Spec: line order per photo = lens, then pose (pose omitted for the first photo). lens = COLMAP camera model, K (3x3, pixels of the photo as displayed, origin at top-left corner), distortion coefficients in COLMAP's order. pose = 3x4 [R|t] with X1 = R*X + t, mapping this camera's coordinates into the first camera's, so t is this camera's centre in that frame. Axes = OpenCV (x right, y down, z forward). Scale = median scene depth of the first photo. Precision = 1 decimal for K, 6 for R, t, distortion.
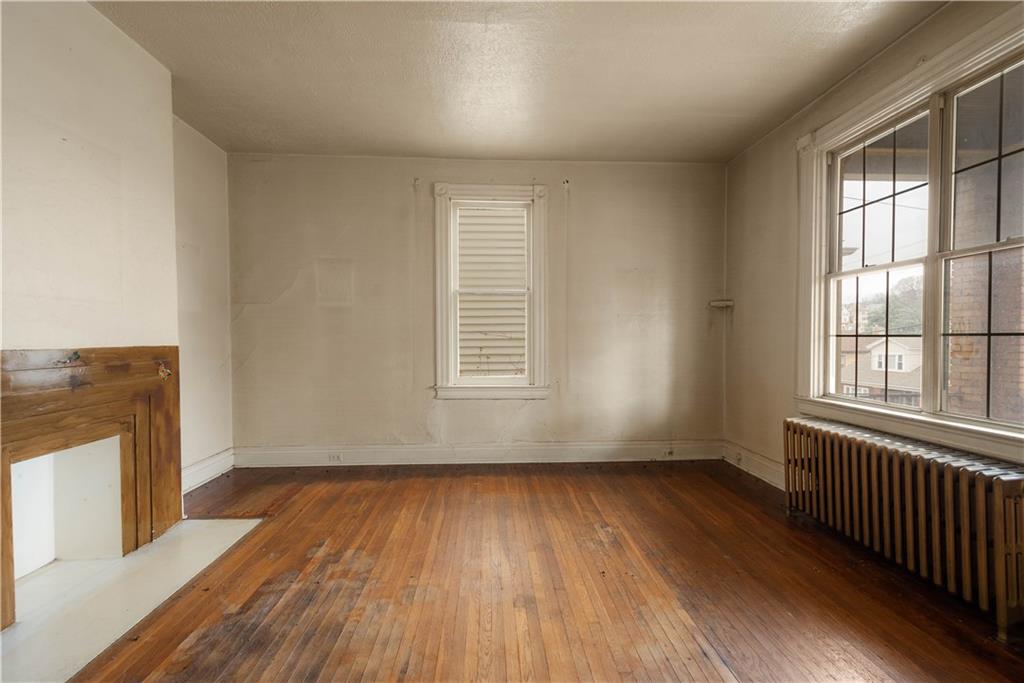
lens RADIAL K [[449.0, 0, 514.5], [0, 449.0, 337.8], [0, 0, 1]] dist [0.007195, -0.001853]
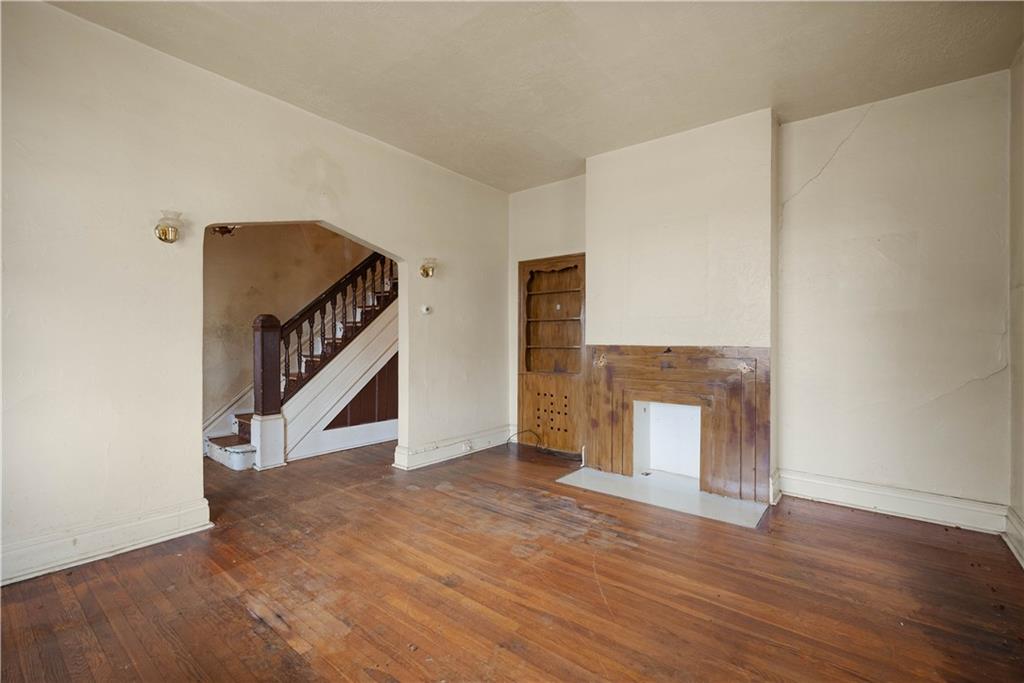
lens RADIAL K [[449.0, 0, 515.9], [0, 449.0, 342.8], [0, 0, 1]] dist [0.007195, -0.001853]
pose [[-0.668489, -0.000558, -0.743722, 0.702320], [-0.008990, 0.999933, 0.007331, 0.005559], [0.743668, 0.011586, -0.668449, 1.772444]]
